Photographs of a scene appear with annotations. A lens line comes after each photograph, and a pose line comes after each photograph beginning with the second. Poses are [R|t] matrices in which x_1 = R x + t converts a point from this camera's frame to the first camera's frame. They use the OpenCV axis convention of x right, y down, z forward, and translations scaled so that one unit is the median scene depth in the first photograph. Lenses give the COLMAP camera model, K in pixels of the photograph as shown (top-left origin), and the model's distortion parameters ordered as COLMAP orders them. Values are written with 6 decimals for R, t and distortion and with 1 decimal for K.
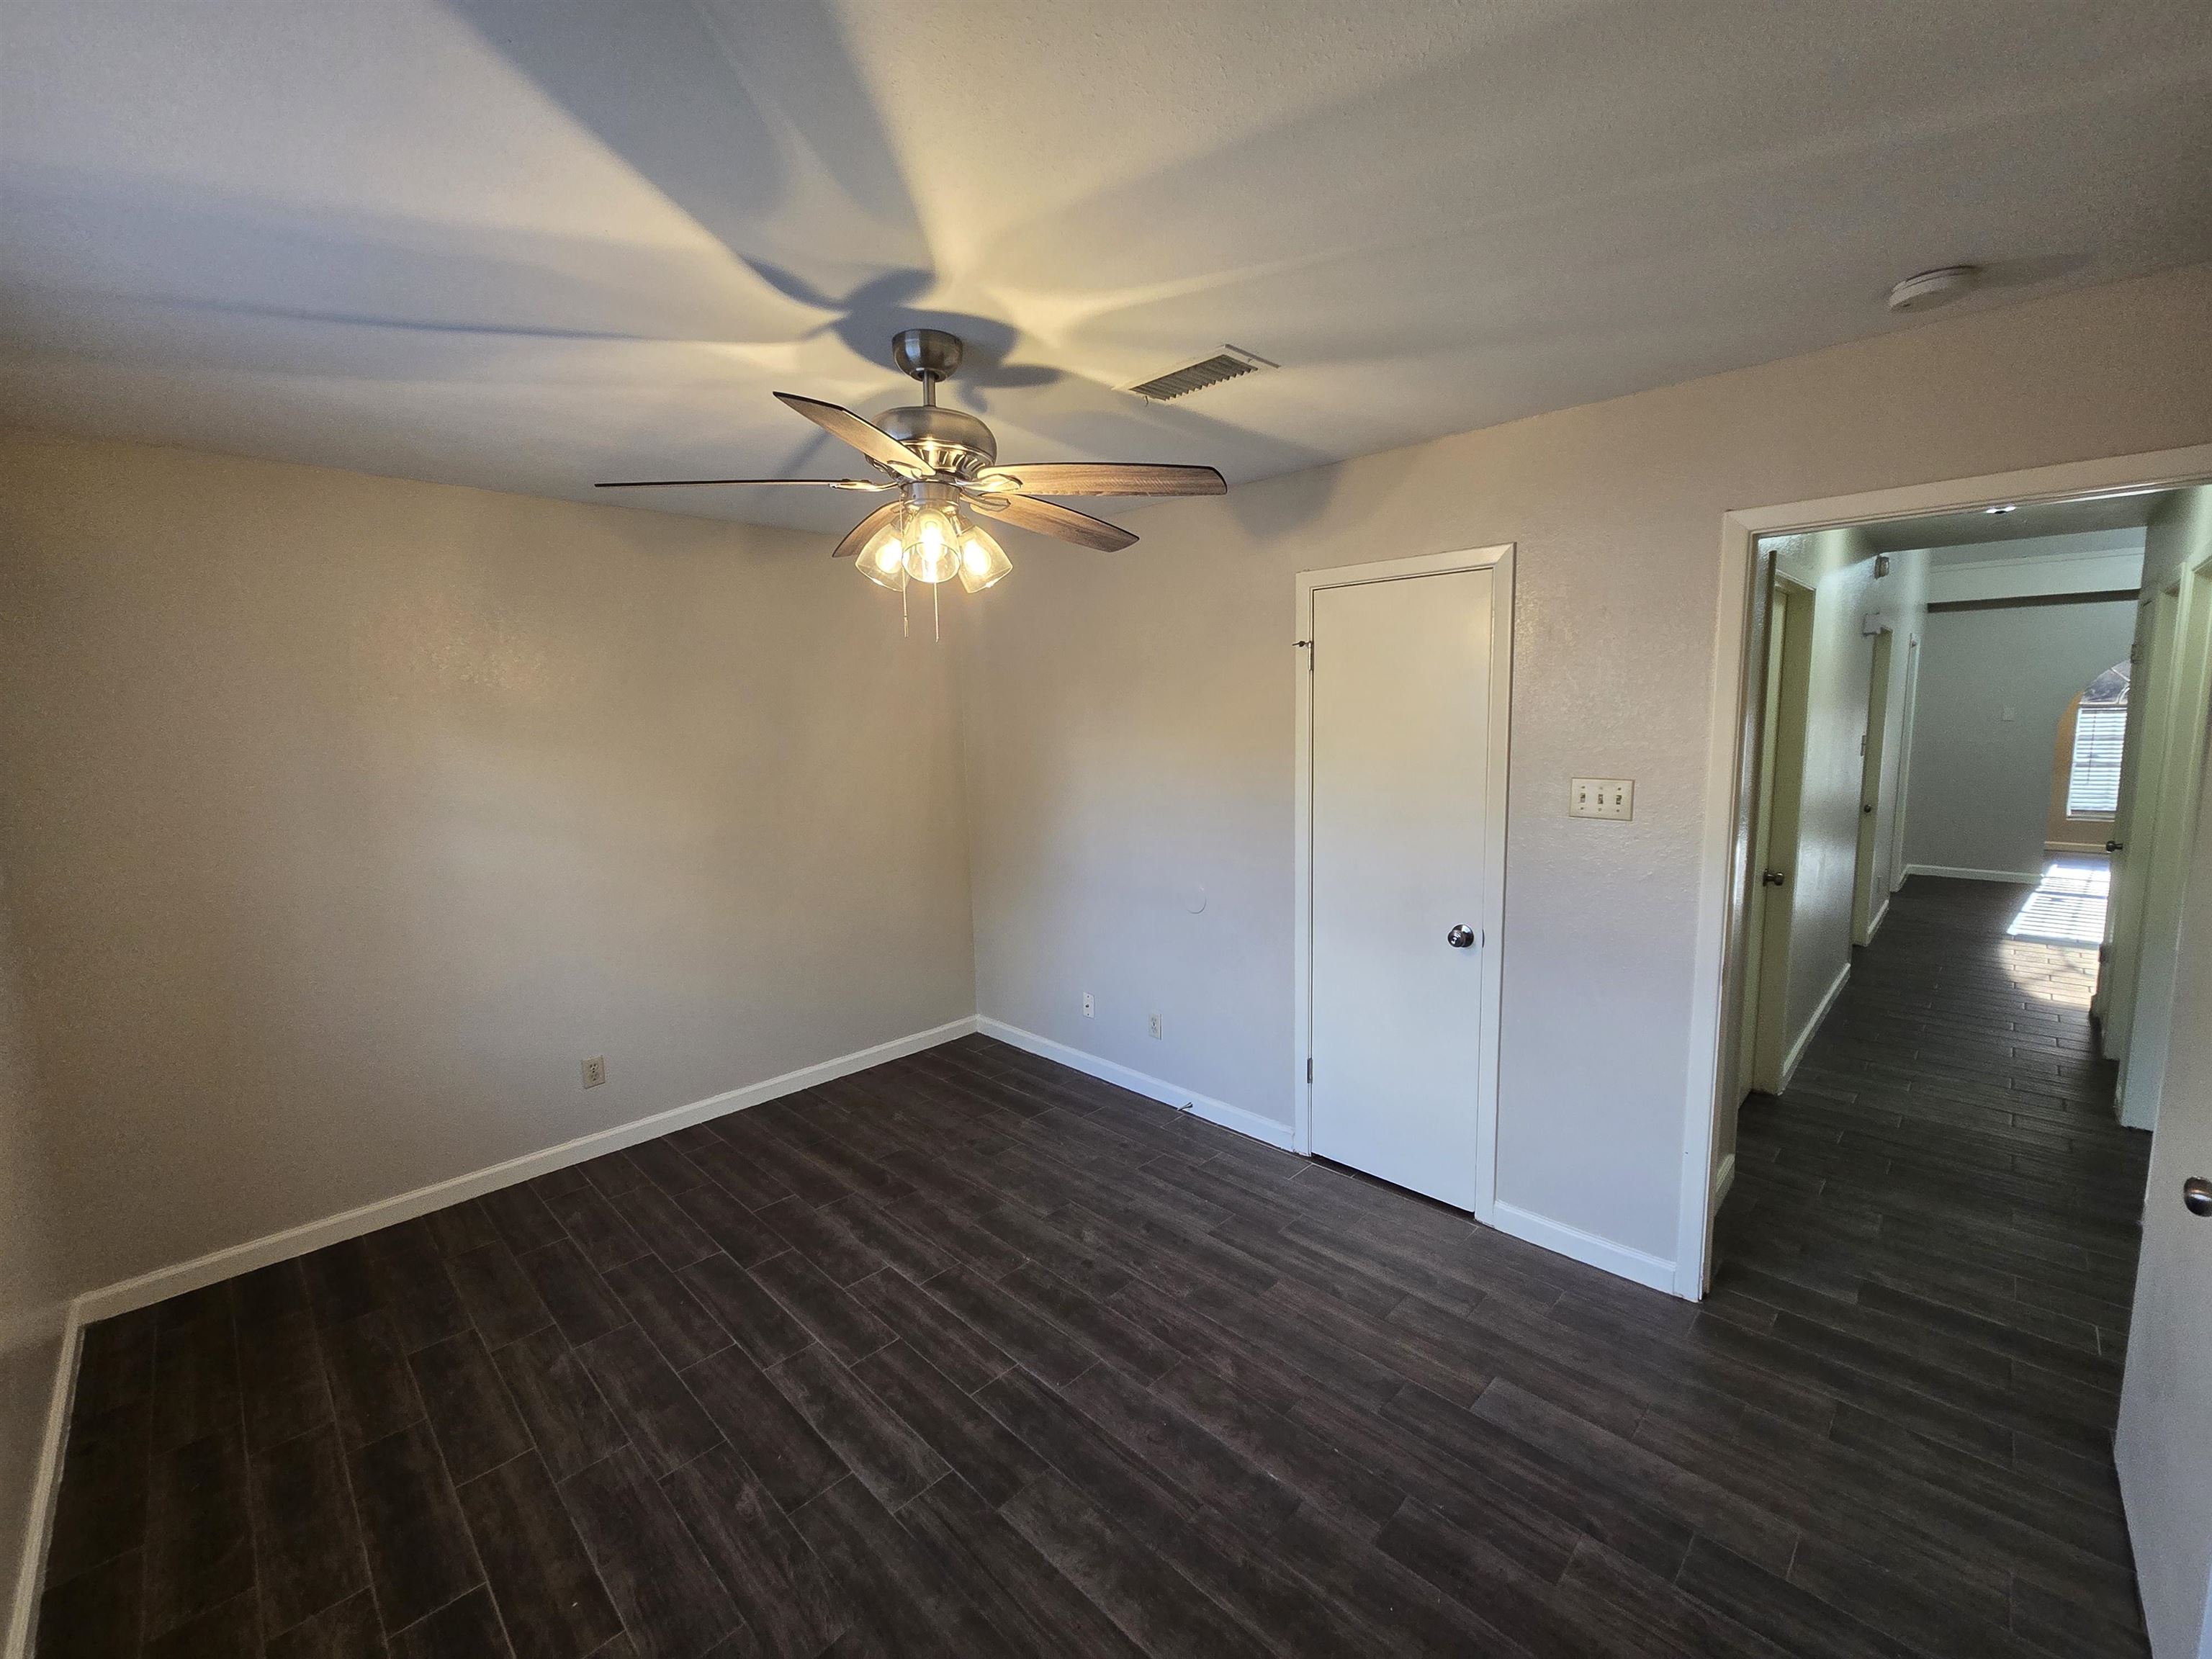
lens RADIAL K [[905.1, 0, 1108.5], [0, 905.1, 827.7], [0, 0, 1]] dist [0.001503, 0.000467]
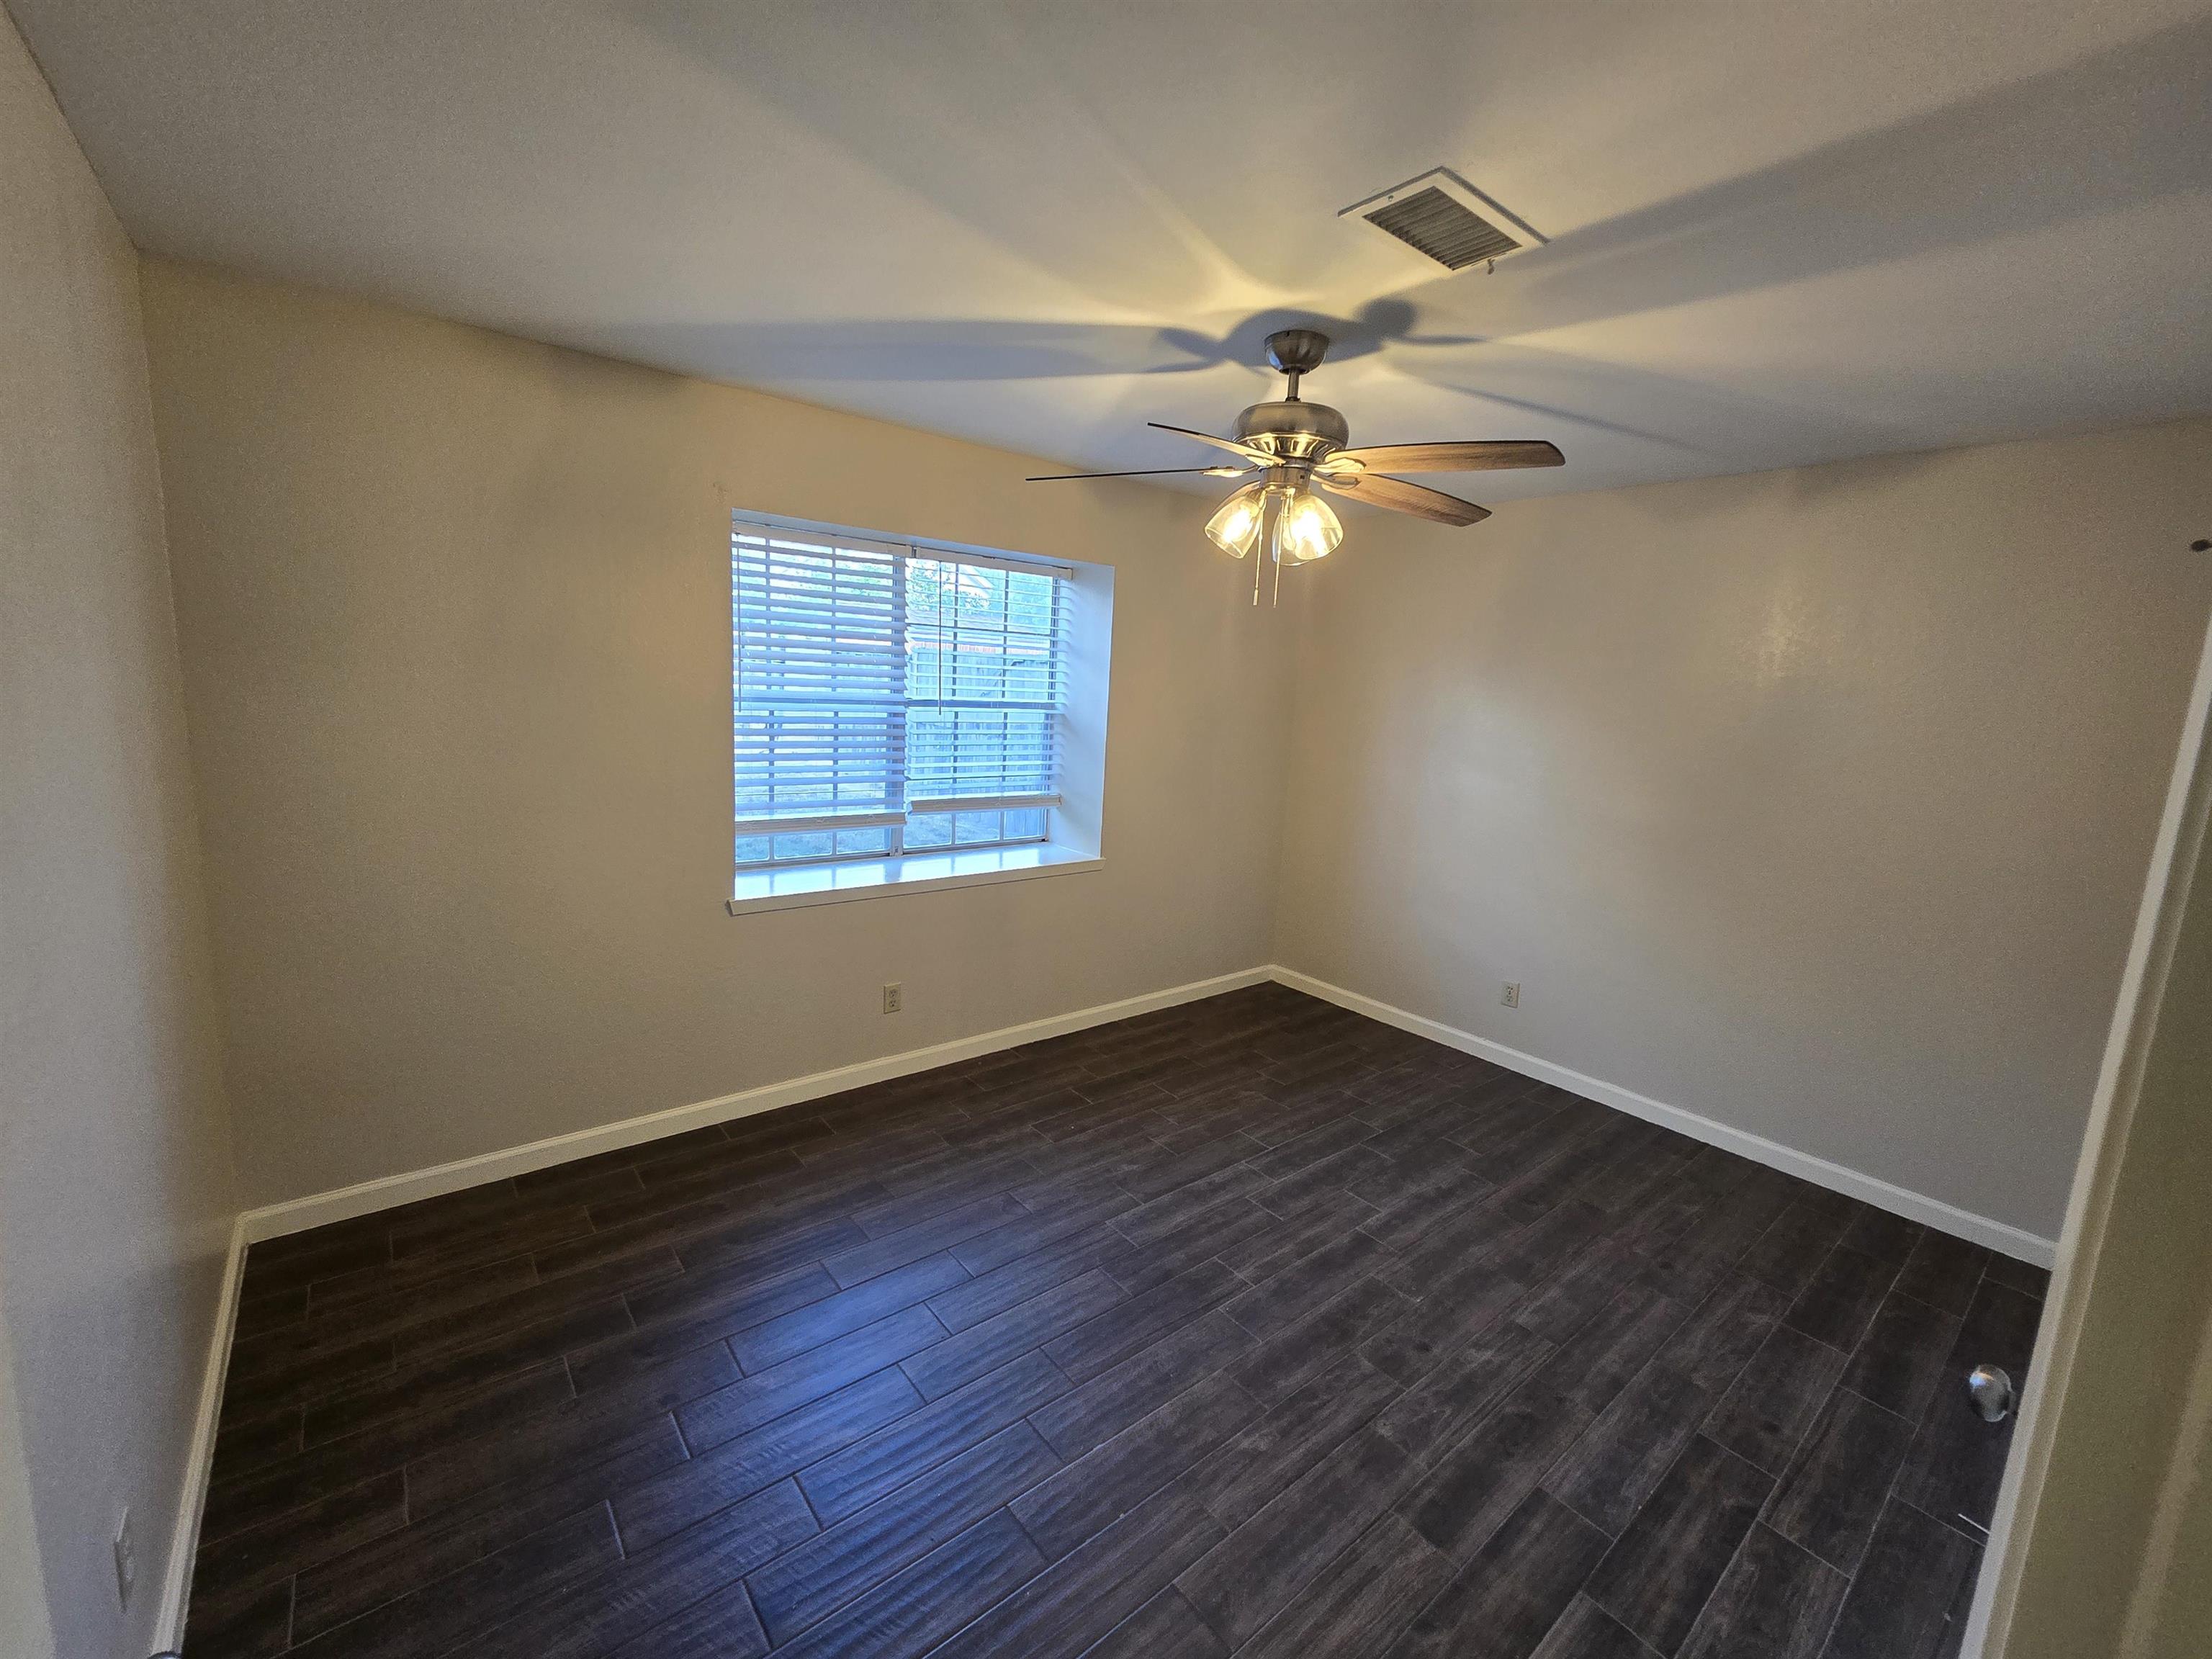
lens RADIAL K [[905.1, 0, 1123.1], [0, 905.1, 839.6], [0, 0, 1]] dist [0.001503, 0.000467]
pose [[-0.090849, 0.194462, -0.976694, 0.803620], [-0.176713, 0.962038, 0.207981, -0.106338], [0.980061, 0.191489, -0.053037, 0.750297]]
